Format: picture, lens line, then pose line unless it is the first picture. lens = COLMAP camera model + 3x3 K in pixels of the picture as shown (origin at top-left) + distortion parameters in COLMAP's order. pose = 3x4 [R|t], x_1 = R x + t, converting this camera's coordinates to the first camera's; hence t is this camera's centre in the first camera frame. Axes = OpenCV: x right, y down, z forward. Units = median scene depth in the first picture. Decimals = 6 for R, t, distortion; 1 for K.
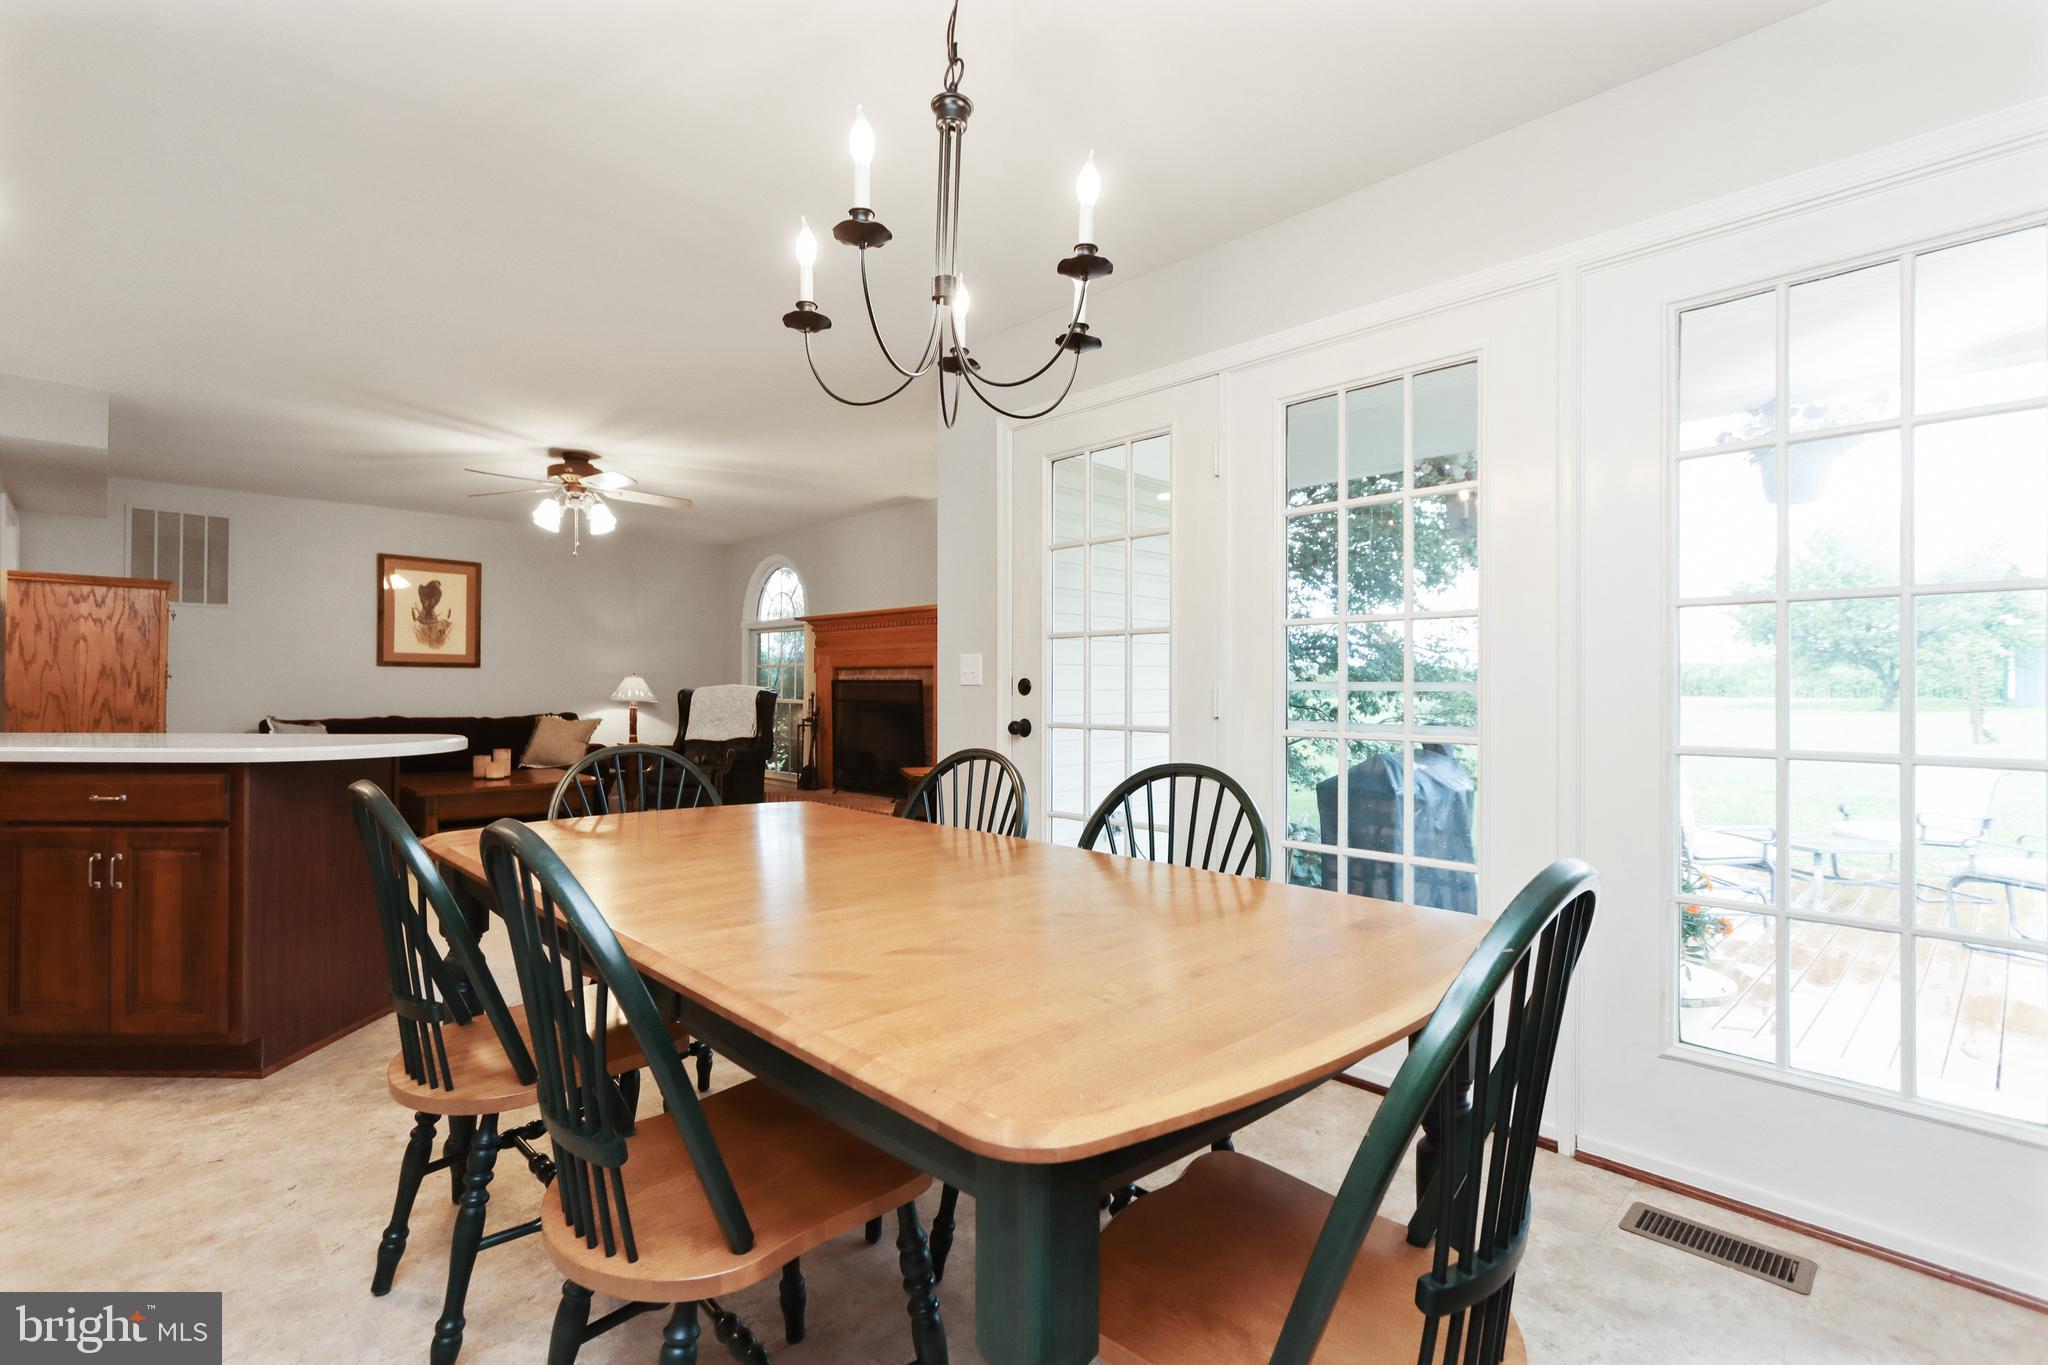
lens RADIAL K [[935.6, 0, 1016.7], [0, 935.6, 683.7], [0, 0, 1]] dist [-0.003055, 0.001396]
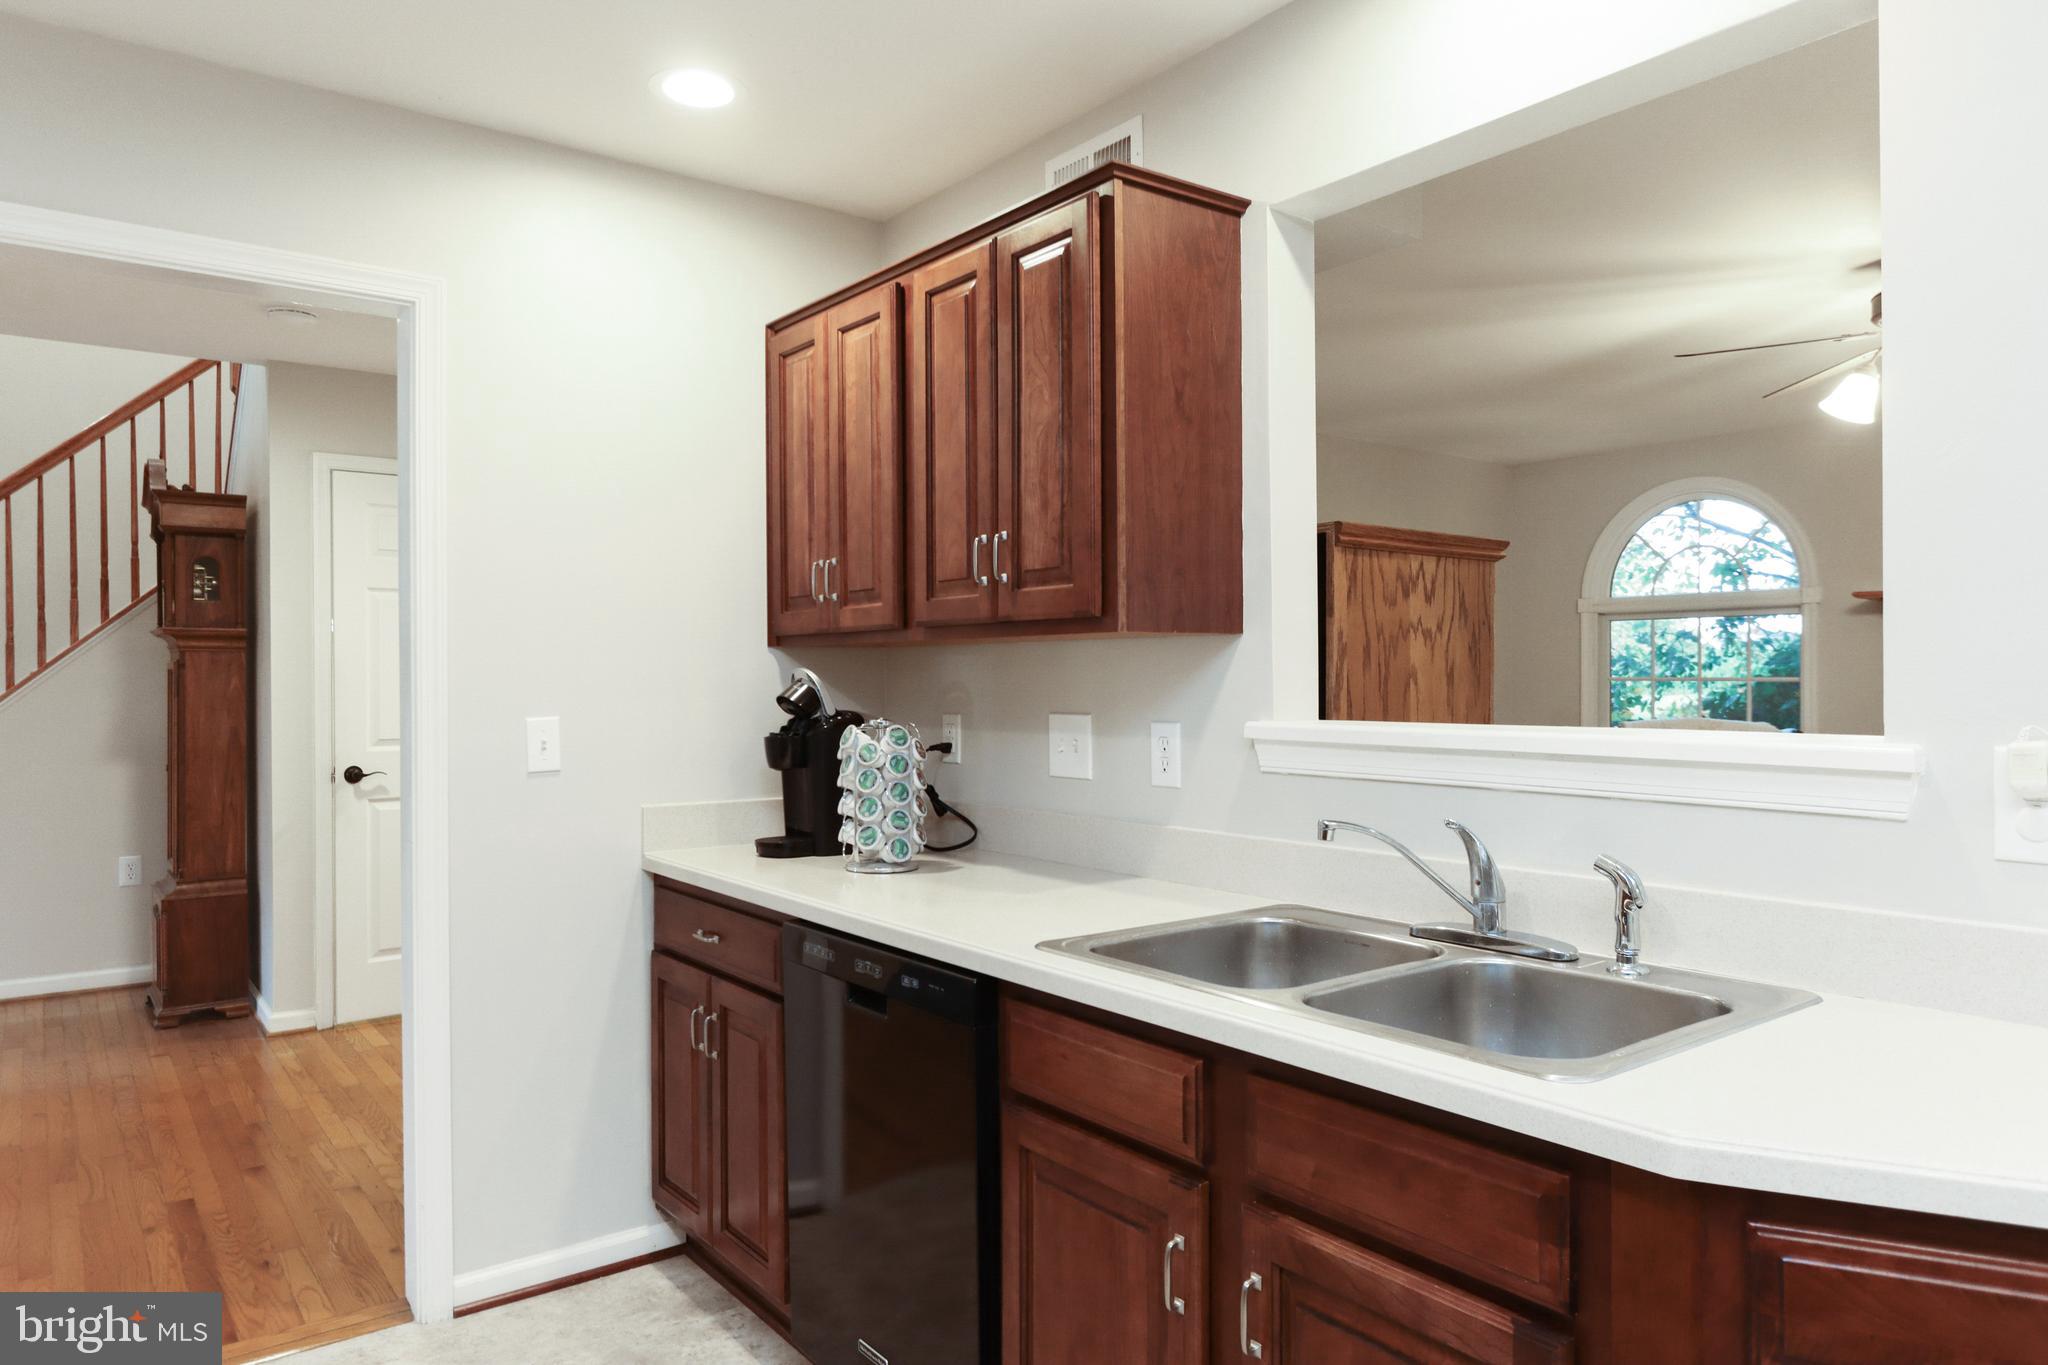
lens RADIAL K [[1287.2, 0, 1023.7], [0, 1287.2, 685.3], [0, 0, 1]] dist [-0.010015, 0.000730]
pose [[0.992006, -0.007351, -0.125976, -0.639358], [0.008640, 0.999916, 0.009685, -0.029952], [0.125895, -0.010696, 0.991986, 0.221860]]
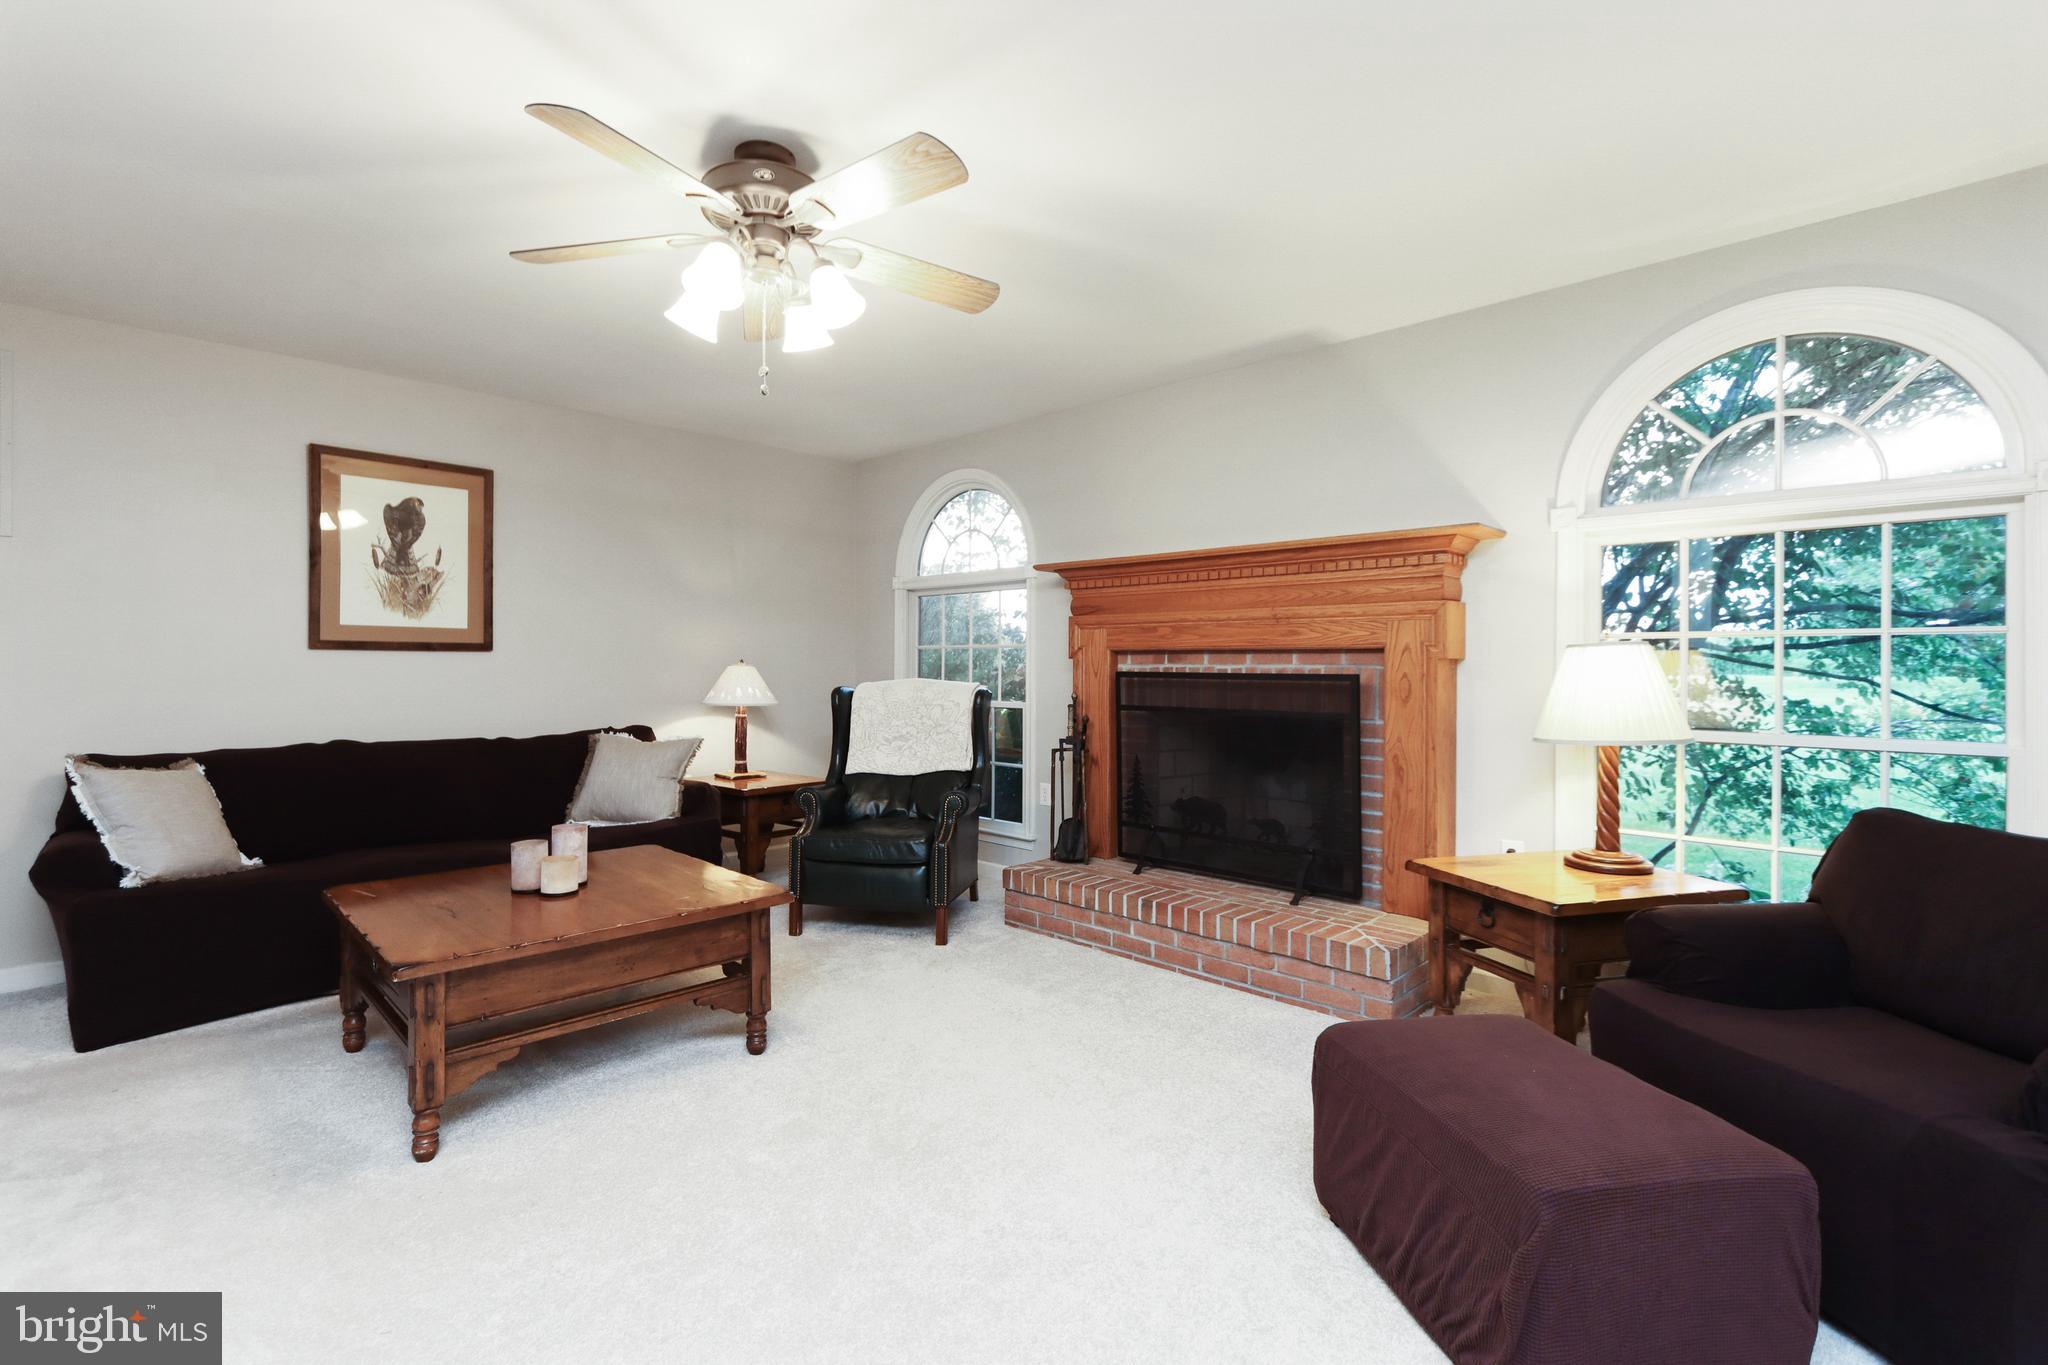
lens RADIAL K [[935.6, 0, 1010.1], [0, 935.6, 668.5], [0, 0, 1]] dist [-0.003055, 0.001396]
pose [[0.999585, -0.001983, 0.028744, -0.279431], [0.001824, 0.999983, 0.005553, -0.009604], [-0.028754, -0.005498, 0.999571, 0.426142]]
